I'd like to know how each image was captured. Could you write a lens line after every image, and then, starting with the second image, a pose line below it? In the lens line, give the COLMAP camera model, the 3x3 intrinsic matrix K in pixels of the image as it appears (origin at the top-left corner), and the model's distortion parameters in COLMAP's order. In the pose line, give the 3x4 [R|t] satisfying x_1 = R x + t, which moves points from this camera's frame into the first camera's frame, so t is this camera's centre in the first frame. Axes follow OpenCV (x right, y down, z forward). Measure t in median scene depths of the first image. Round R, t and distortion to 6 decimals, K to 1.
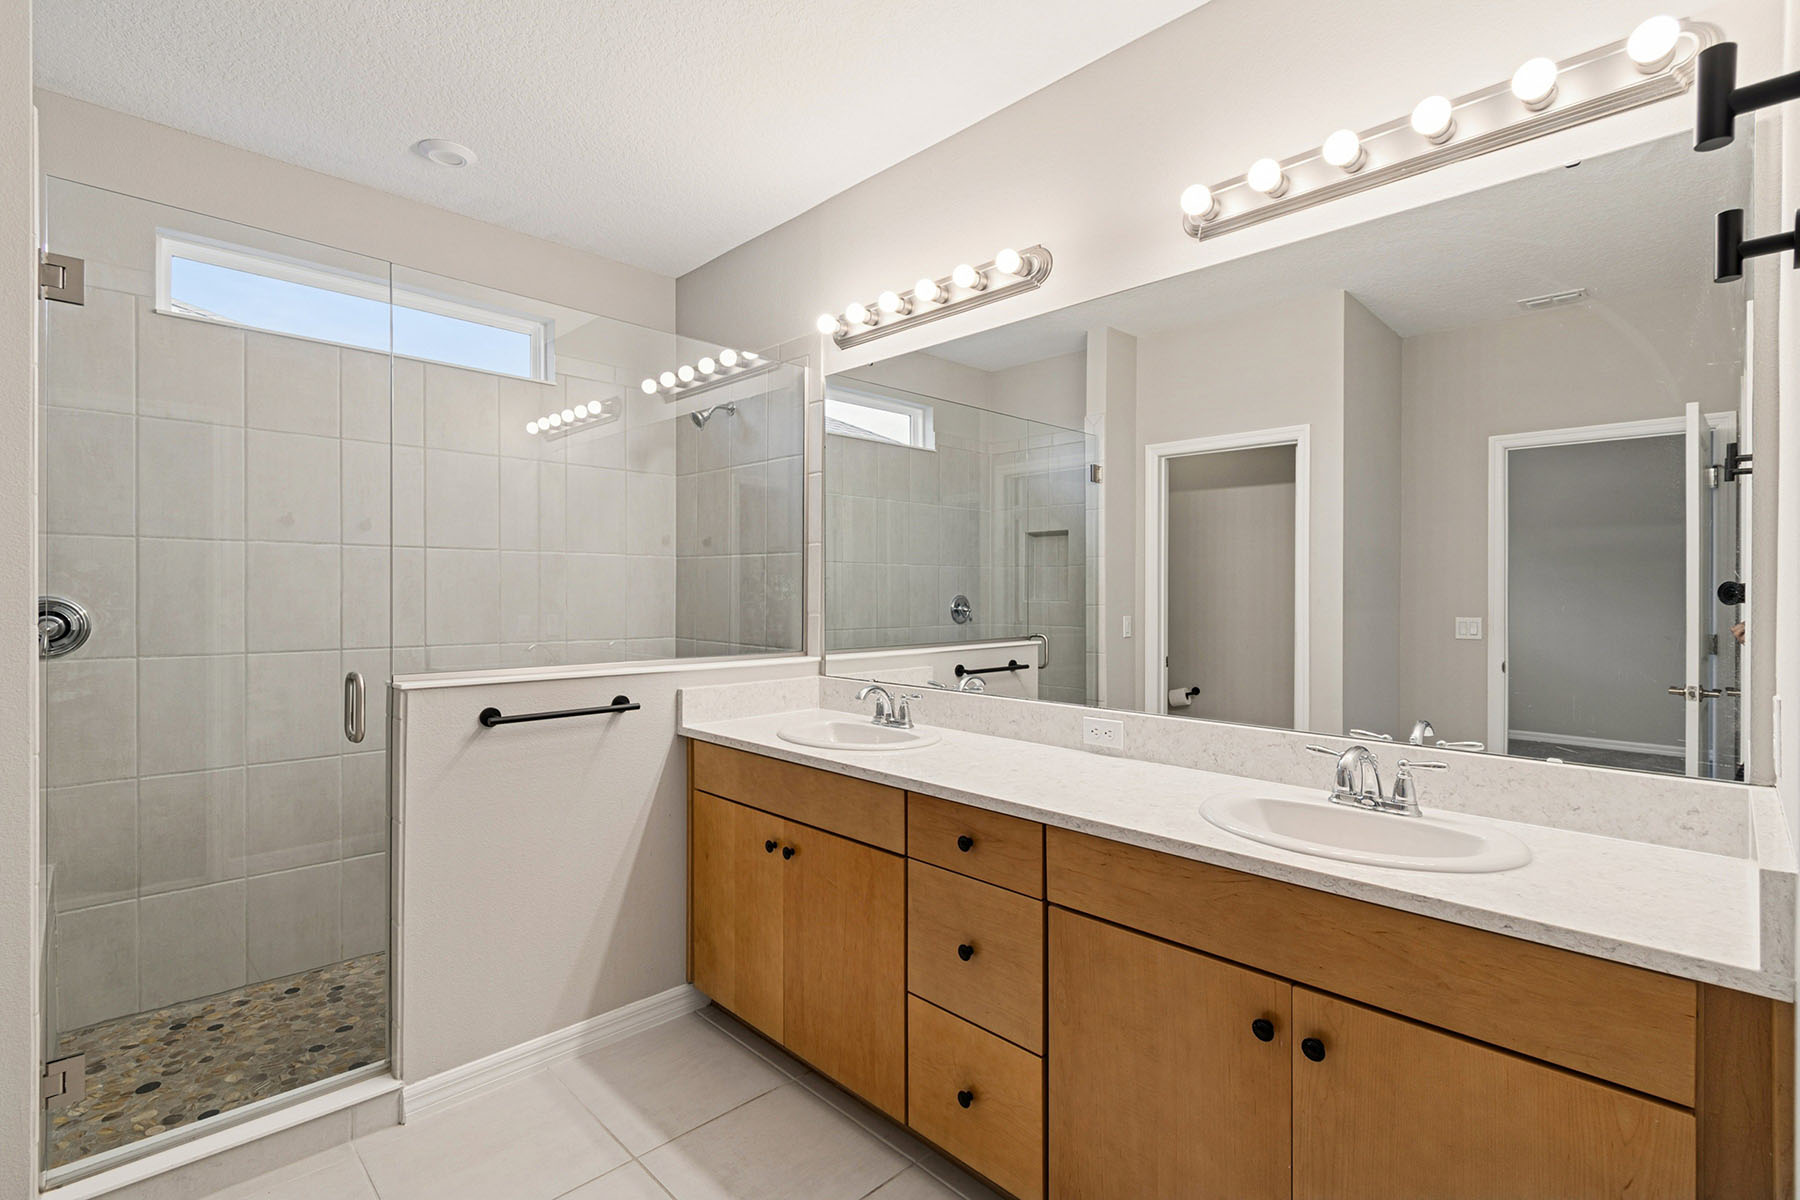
lens RADIAL K [[821.0, 0, 910.1], [0, 821.0, 595.3], [0, 0, 1]] dist [0.001942, -0.000185]
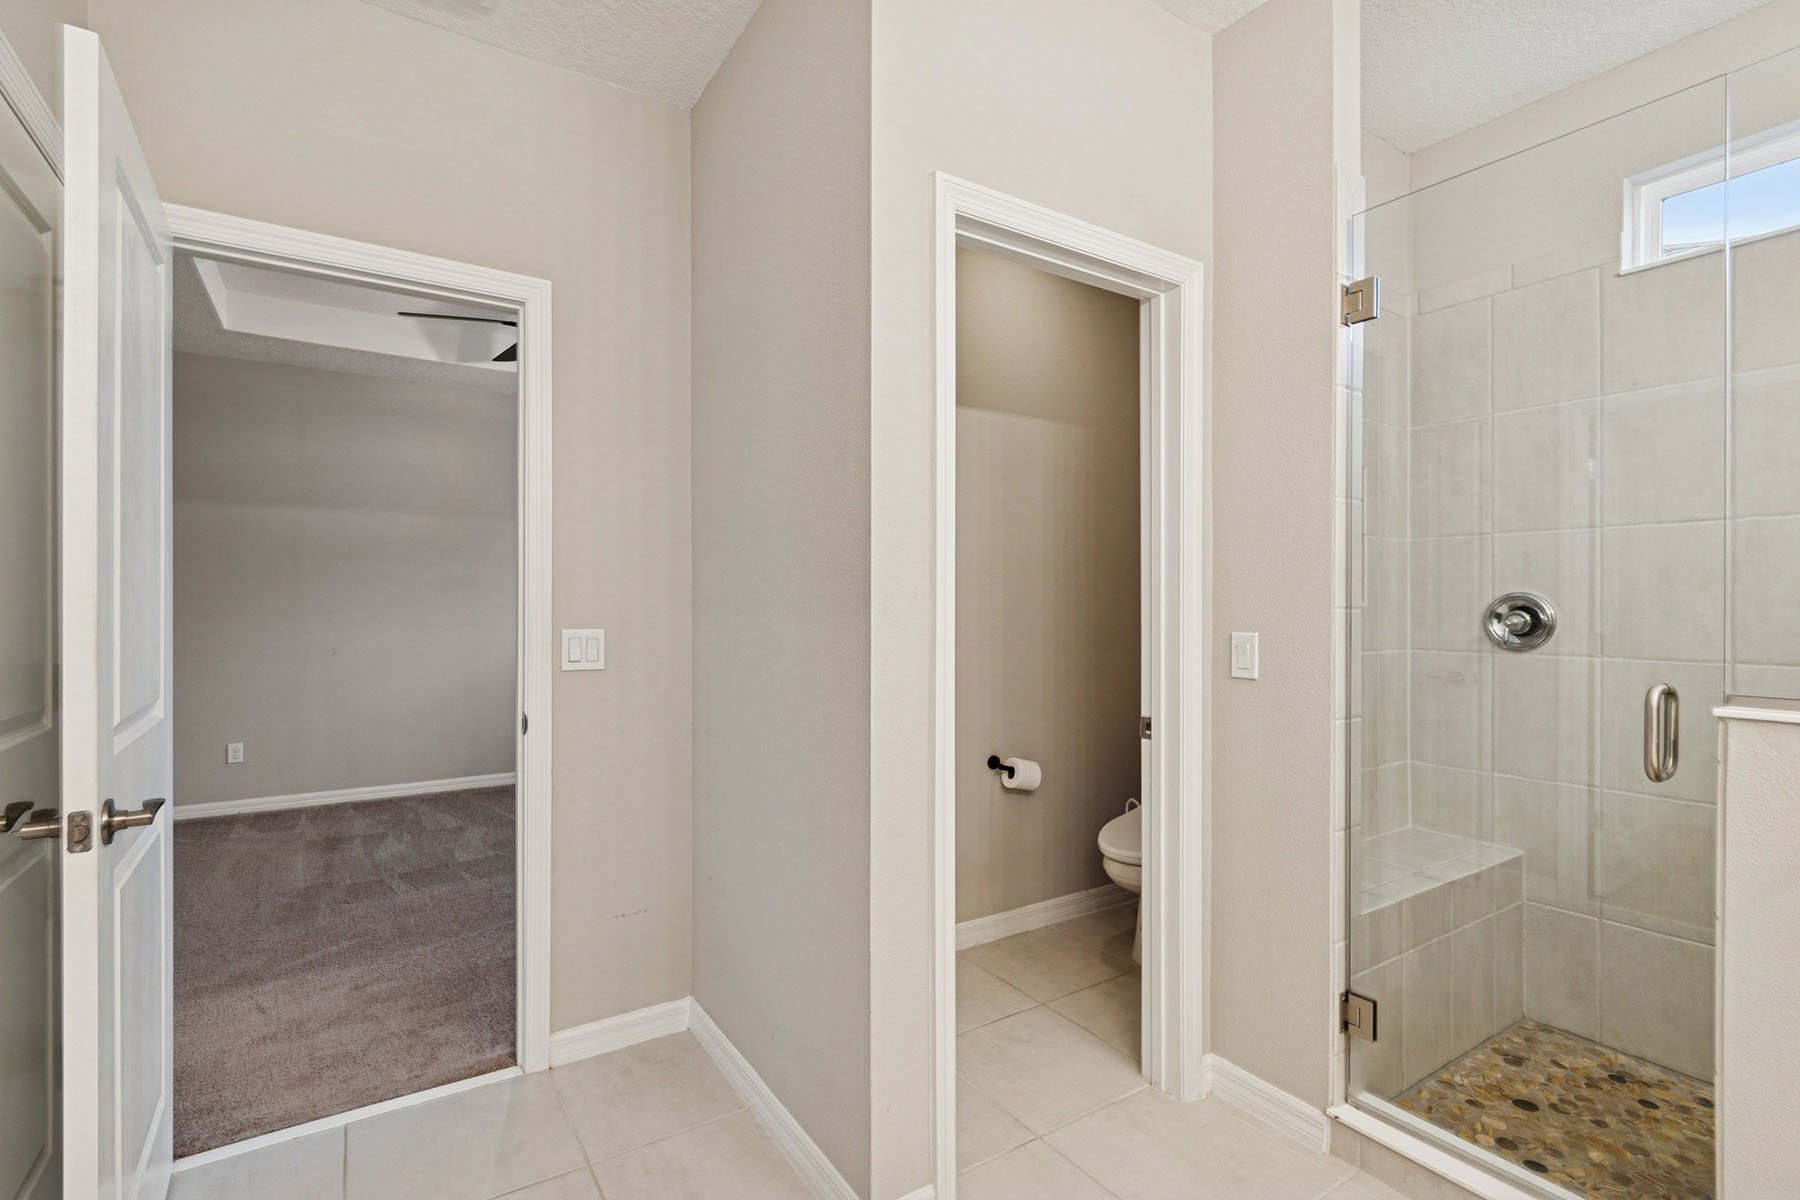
lens RADIAL K [[849.8, 0, 894.2], [0, 849.8, 612.1], [0, 0, 1]] dist [0.002887, 0.000423]
pose [[-0.212434, -0.000854, -0.977175, 0.175375], [-0.007017, 0.999975, 0.000651, 0.031799], [0.977150, 0.006995, -0.212435, 0.456273]]
